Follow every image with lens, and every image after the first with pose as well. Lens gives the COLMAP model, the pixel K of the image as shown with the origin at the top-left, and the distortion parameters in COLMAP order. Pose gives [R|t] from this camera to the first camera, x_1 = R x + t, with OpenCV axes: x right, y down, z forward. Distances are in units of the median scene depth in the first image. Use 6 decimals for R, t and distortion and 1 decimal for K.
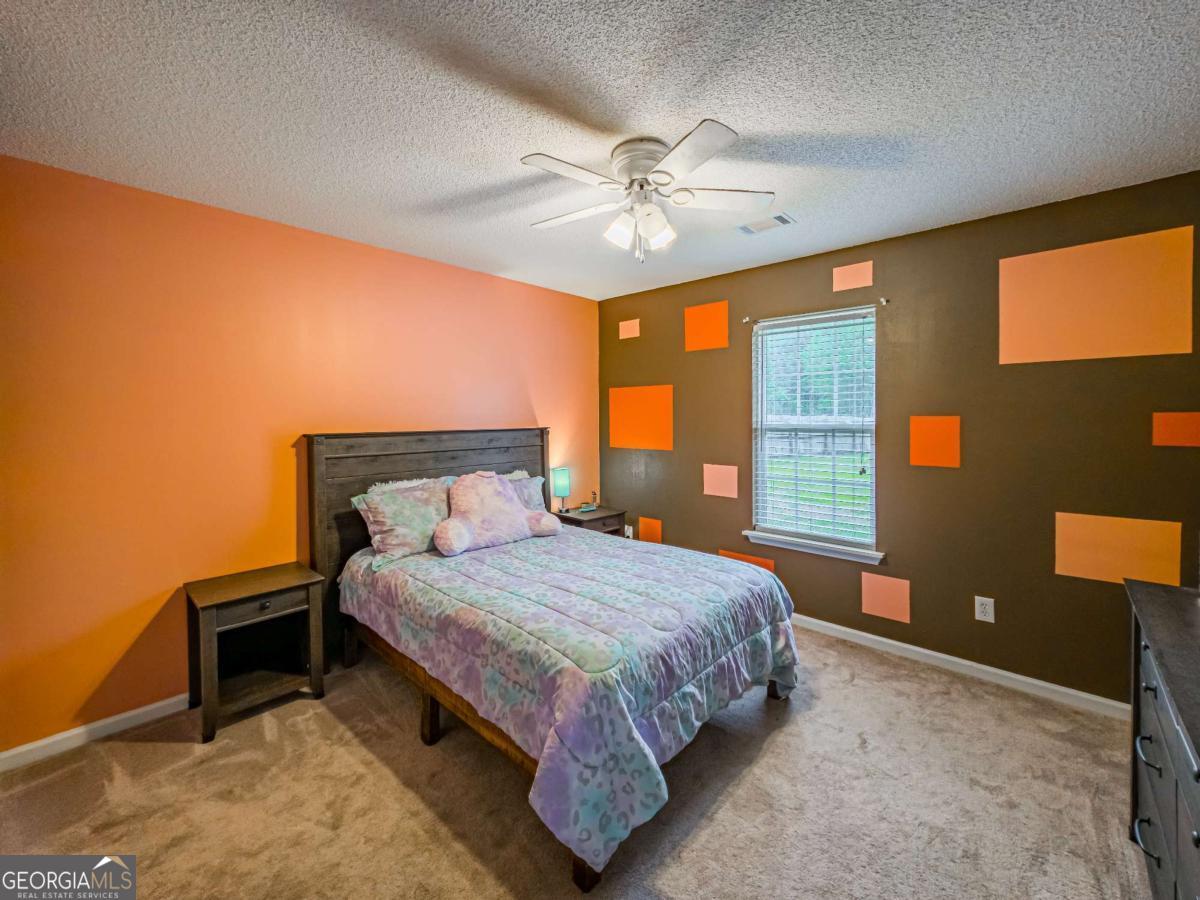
lens RADIAL K [[493.6, 0, 605.1], [0, 493.6, 424.3], [0, 0, 1]] dist [0.003274, -0.000002]
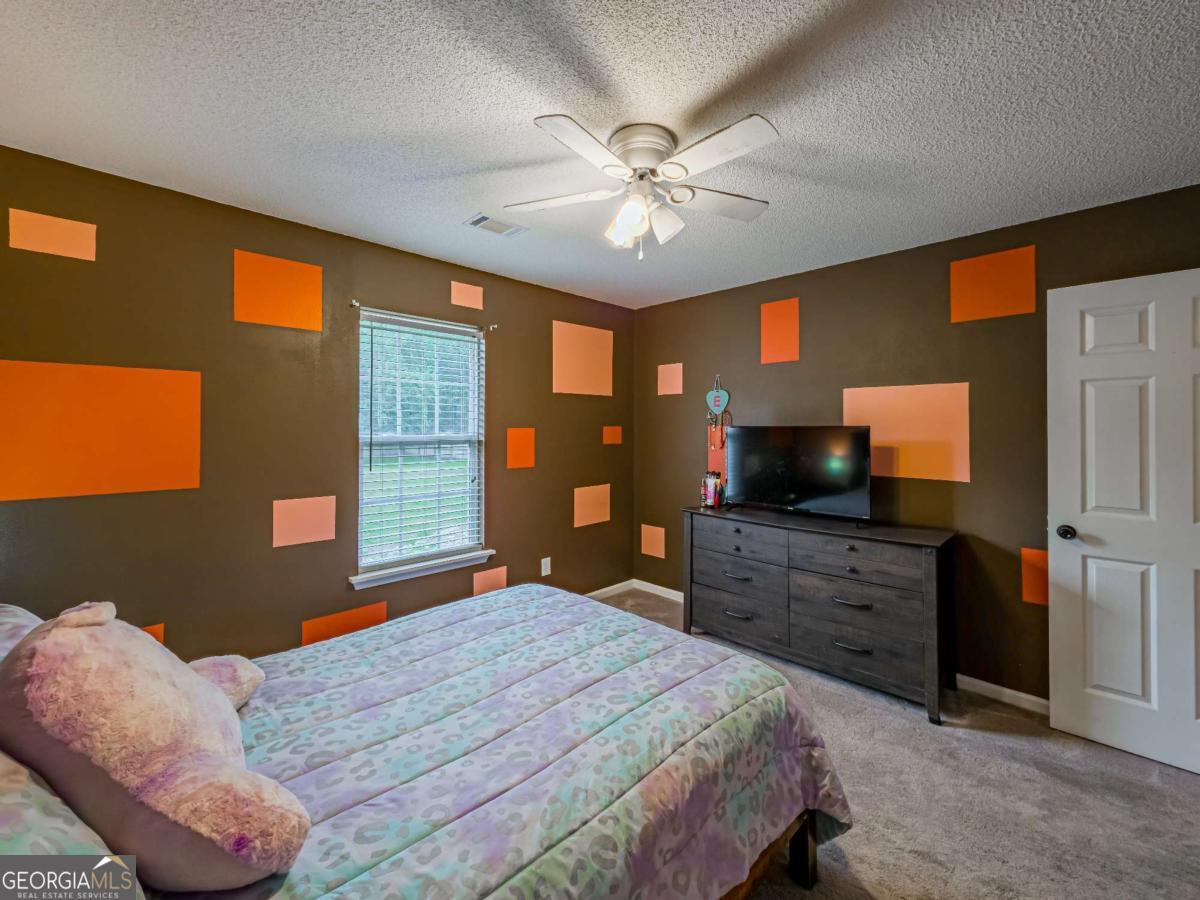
lens RADIAL K [[493.6, 0, 605.1], [0, 493.6, 424.3], [0, 0, 1]] dist [0.003274, -0.000002]
pose [[0.045384, 0.007039, 0.998945, -0.697080], [0.013087, 0.999885, -0.007641, -0.016473], [-0.998884, 0.013420, 0.045287, 0.859309]]
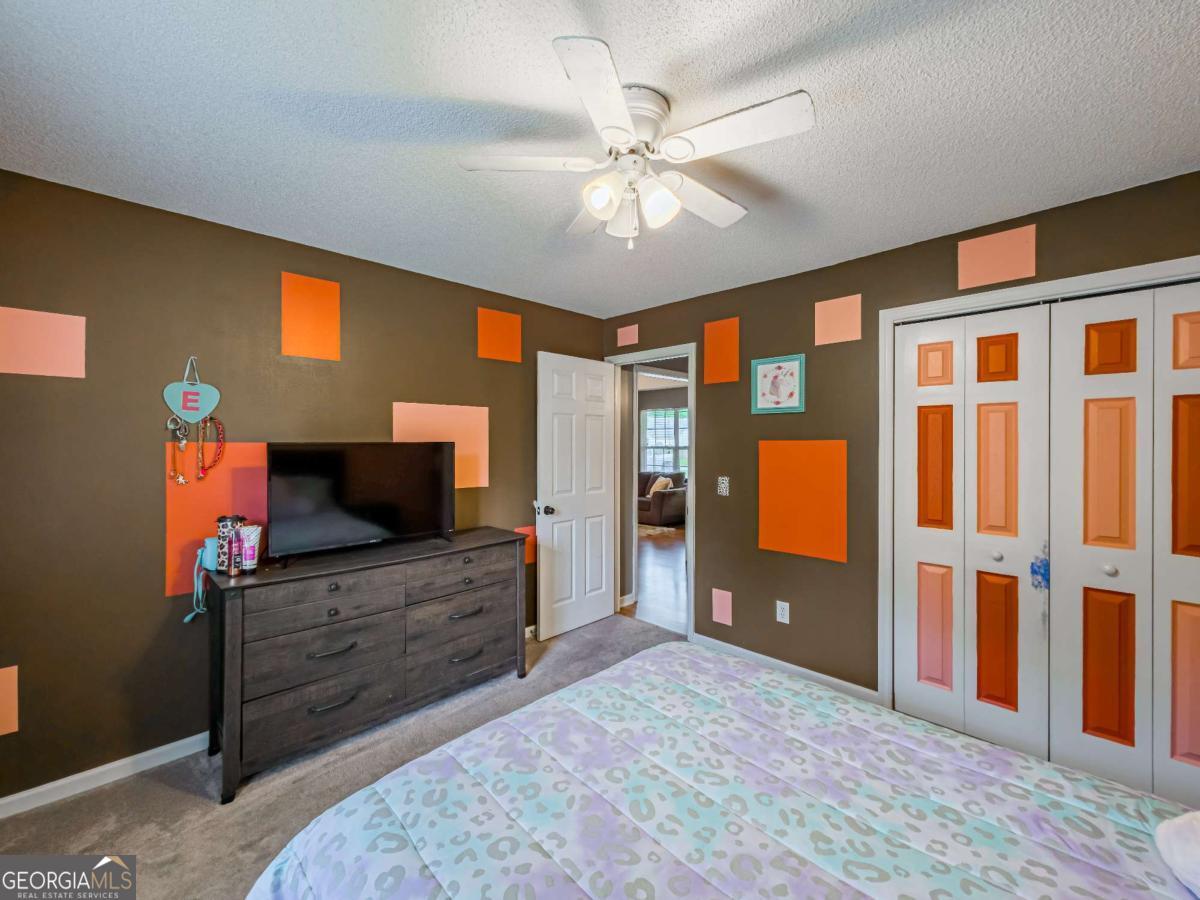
lens RADIAL K [[497.8, 0, 604.1], [0, 497.8, 446.4], [0, 0, 1]] dist [0.002013, 0.000164]
pose [[-0.999041, 0.002465, 0.043712, 0.070421], [0.003510, 0.999710, 0.023831, -0.030565], [-0.043640, 0.023961, -0.998760, 1.494679]]
